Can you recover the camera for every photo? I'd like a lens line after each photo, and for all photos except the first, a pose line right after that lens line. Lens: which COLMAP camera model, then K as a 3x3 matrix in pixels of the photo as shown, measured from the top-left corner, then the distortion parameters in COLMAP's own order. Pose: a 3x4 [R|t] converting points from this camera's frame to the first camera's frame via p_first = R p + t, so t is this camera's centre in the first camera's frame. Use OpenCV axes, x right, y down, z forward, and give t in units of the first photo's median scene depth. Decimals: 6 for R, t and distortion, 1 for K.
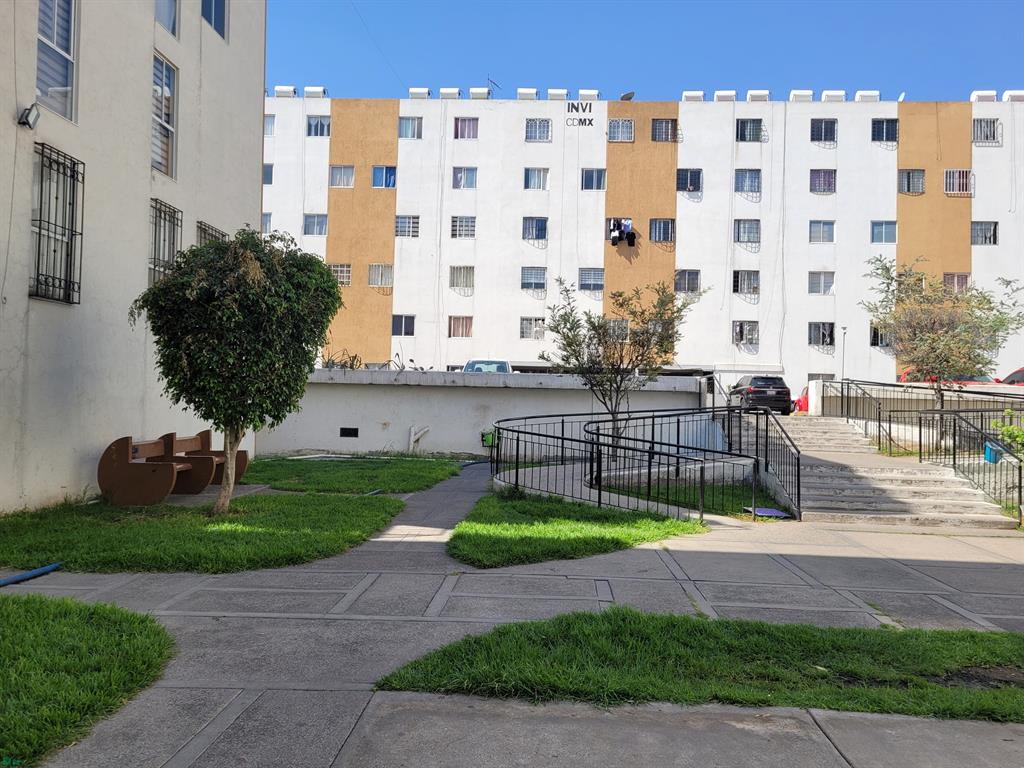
lens RADIAL K [[744.7, 0, 512.4], [0, 744.7, 367.7], [0, 0, 1]] dist [0.054572, -0.038147]
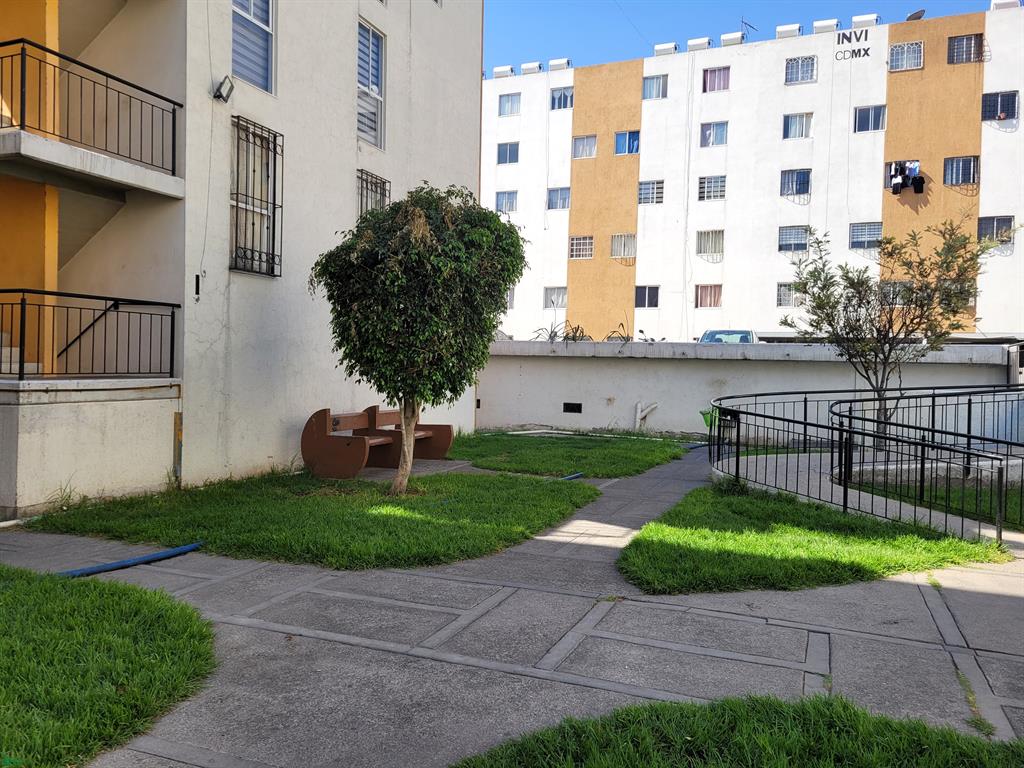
lens RADIAL K [[744.7, 0, 512.4], [0, 744.7, 367.7], [0, 0, 1]] dist [0.054572, -0.038147]
pose [[0.942496, -0.000745, -0.334218, 0.040561], [0.011973, 0.999431, 0.031536, 0.007286], [0.334004, -0.033724, 0.941968, 0.124187]]
